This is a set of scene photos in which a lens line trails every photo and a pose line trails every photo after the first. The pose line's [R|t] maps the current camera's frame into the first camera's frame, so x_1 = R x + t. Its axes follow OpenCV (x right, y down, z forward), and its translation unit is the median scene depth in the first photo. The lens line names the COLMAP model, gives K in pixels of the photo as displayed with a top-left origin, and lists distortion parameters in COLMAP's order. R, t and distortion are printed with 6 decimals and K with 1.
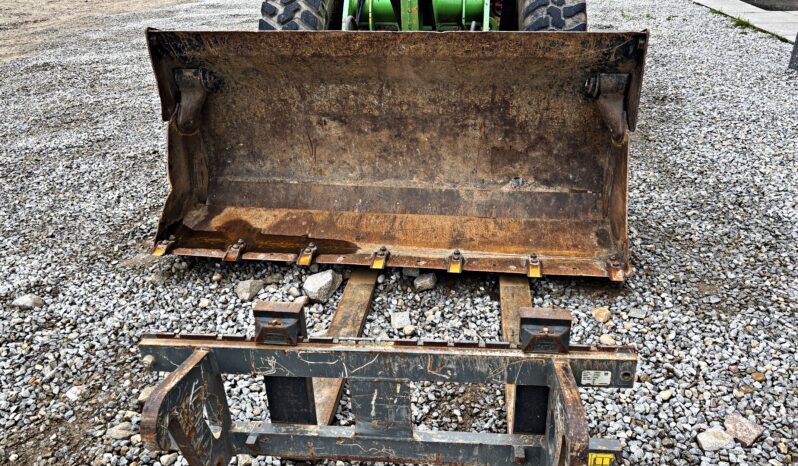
lens RADIAL K [[608.5, 0, 405.6], [0, 608.5, 224.2], [0, 0, 1]] dist [0.083808, -0.136868]
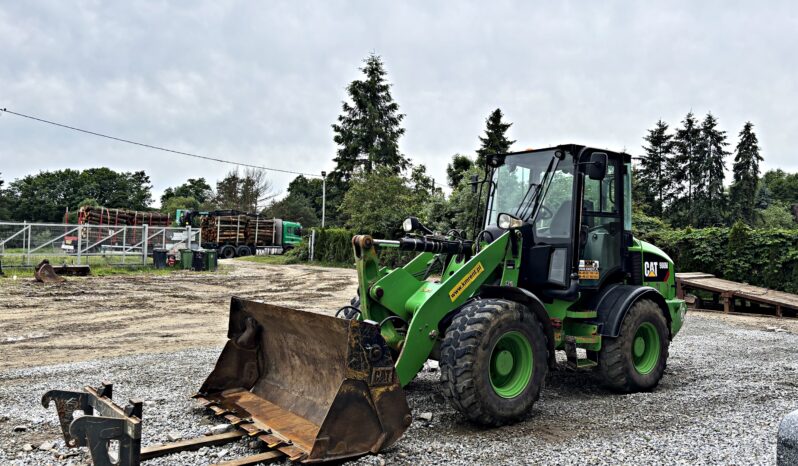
lens RADIAL K [[606.8, 0, 401.8], [0, 606.8, 229.5], [0, 0, 1]] dist [0.037094, -0.010527]
pose [[0.705929, 0.011185, -0.708194, 1.378587], [-0.346291, 0.877672, -0.331321, -0.008773], [0.617857, 0.479131, 0.623447, -0.104437]]
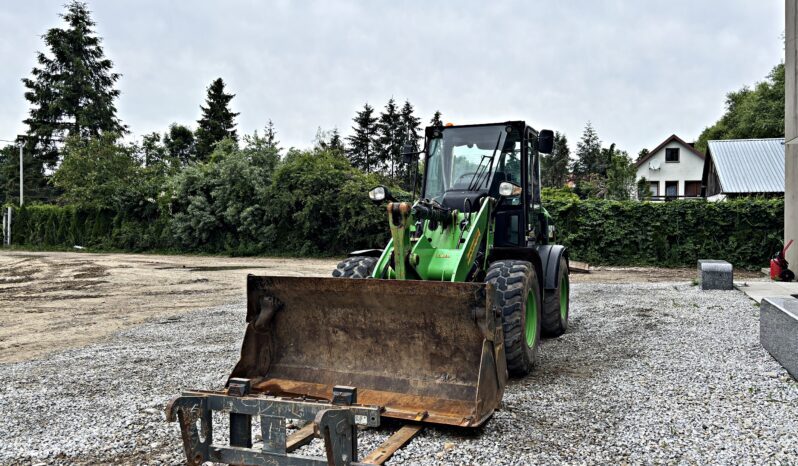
lens RADIAL K [[608.5, 0, 405.6], [0, 608.5, 224.2], [0, 0, 1]] dist [0.083808, -0.136868]
pose [[0.961062, 0.012705, -0.276041, 0.520350], [-0.135090, 0.893038, -0.429225, 0.269863], [0.241062, 0.449802, 0.859981, -0.547136]]
